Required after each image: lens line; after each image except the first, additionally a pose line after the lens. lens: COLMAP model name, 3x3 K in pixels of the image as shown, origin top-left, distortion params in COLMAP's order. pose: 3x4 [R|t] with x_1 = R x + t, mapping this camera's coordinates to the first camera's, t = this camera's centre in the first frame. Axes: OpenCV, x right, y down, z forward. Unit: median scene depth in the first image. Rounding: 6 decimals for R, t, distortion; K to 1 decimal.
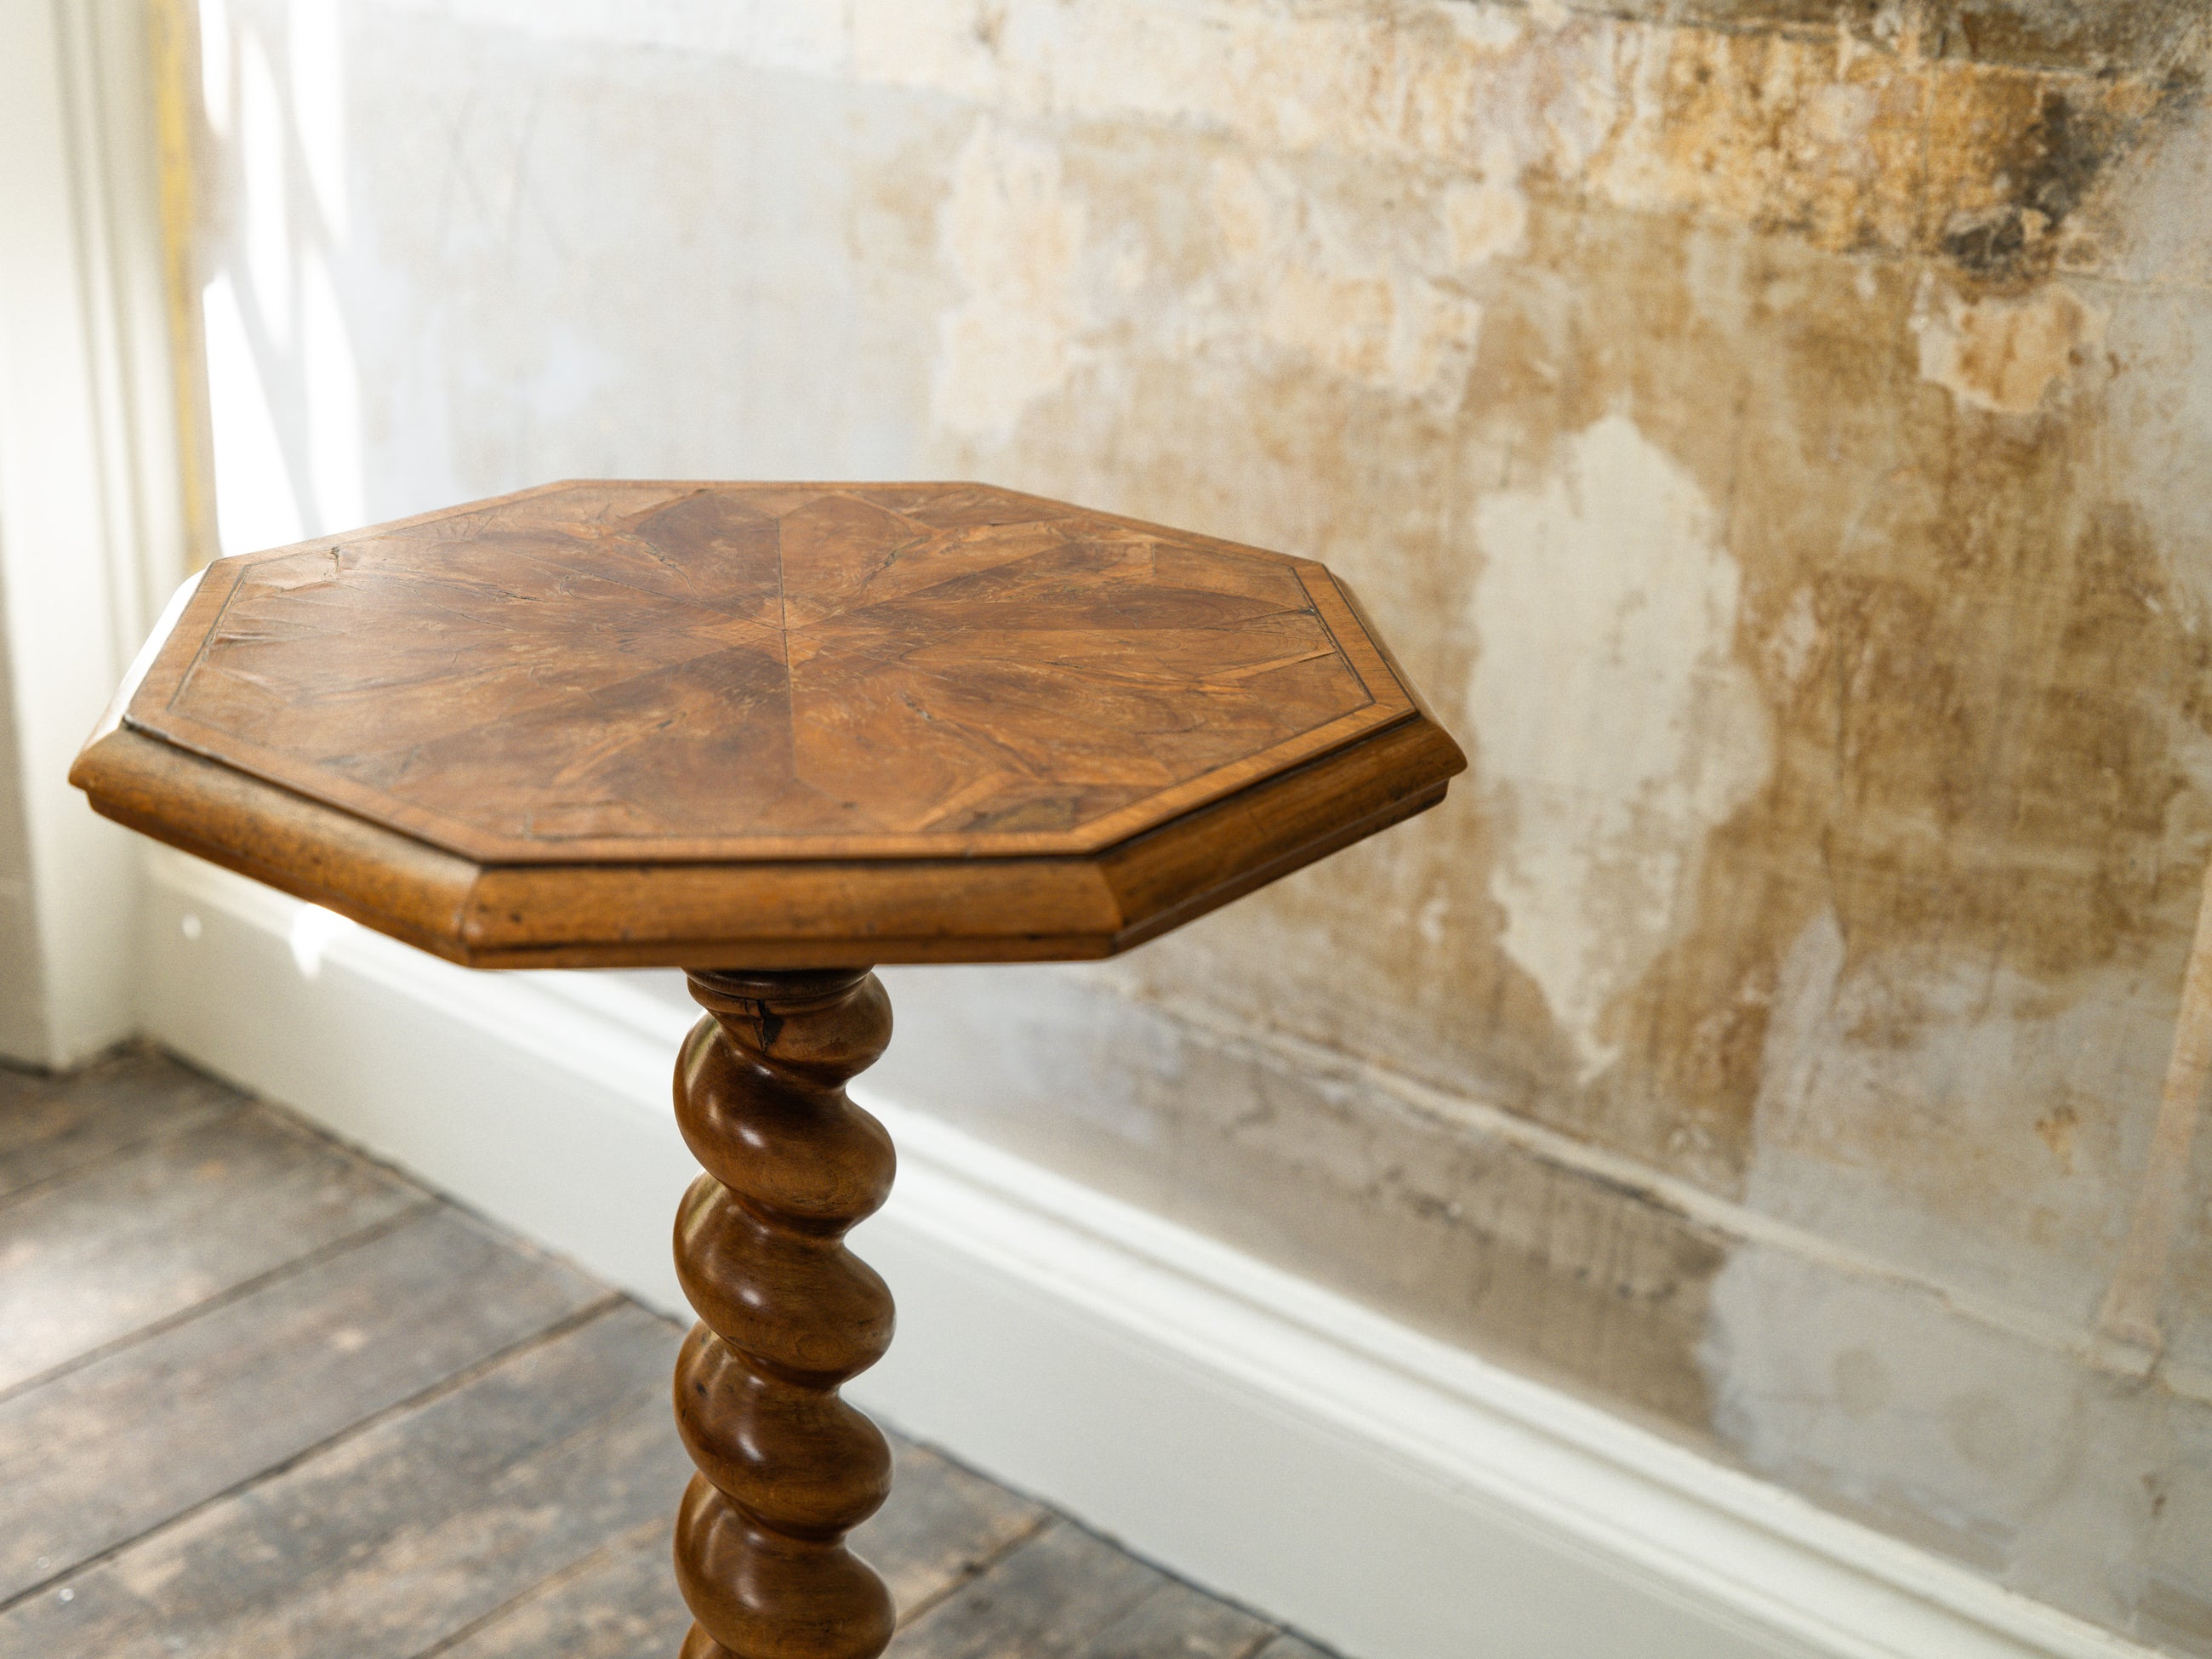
lens RADIAL K [[2899.8, 0, 1107.0], [0, 2899.8, 829.9], [0, 0, 1]] dist [0.003281, -0.059890]
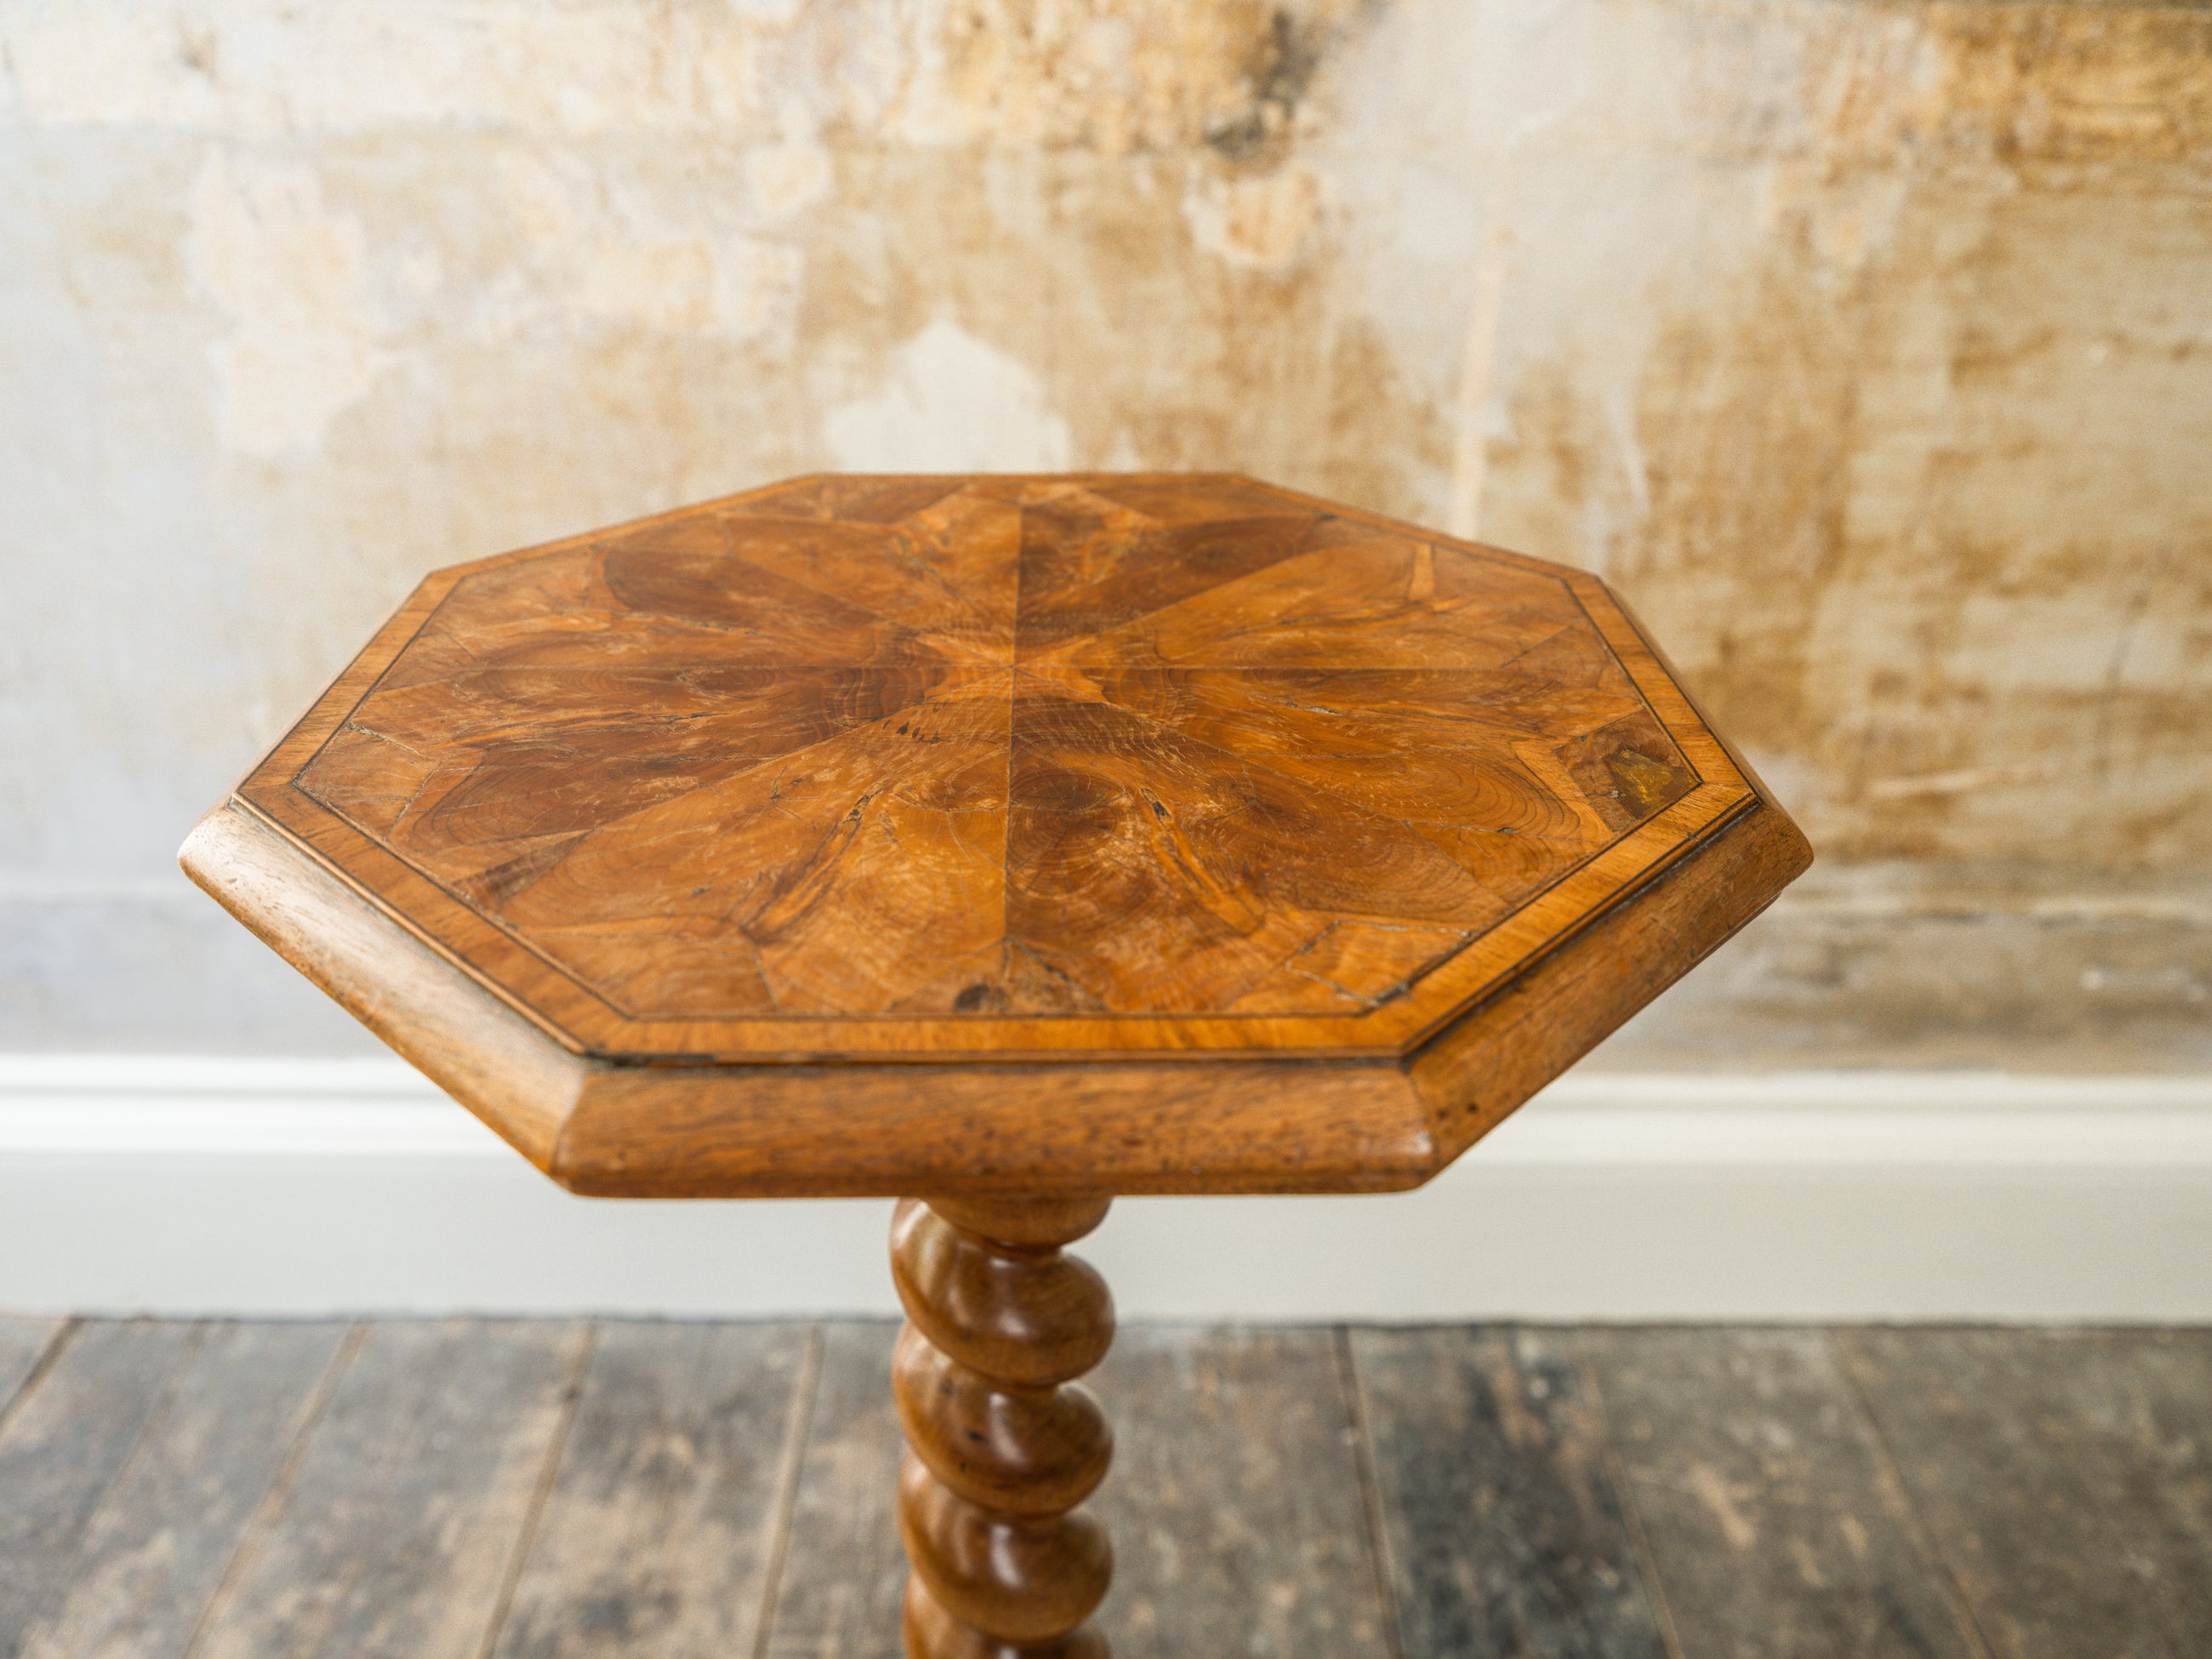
lens RADIAL K [[1811.0, 0, 1108.0], [0, 1811.0, 824.9], [0, 0, 1]] dist [-0.014221, 0.021434]
pose [[0.770212, -0.321525, 0.550813, -0.264464], [0.246936, 0.946606, 0.207266, -0.084133], [-0.588045, -0.023623, 0.808483, 0.338940]]
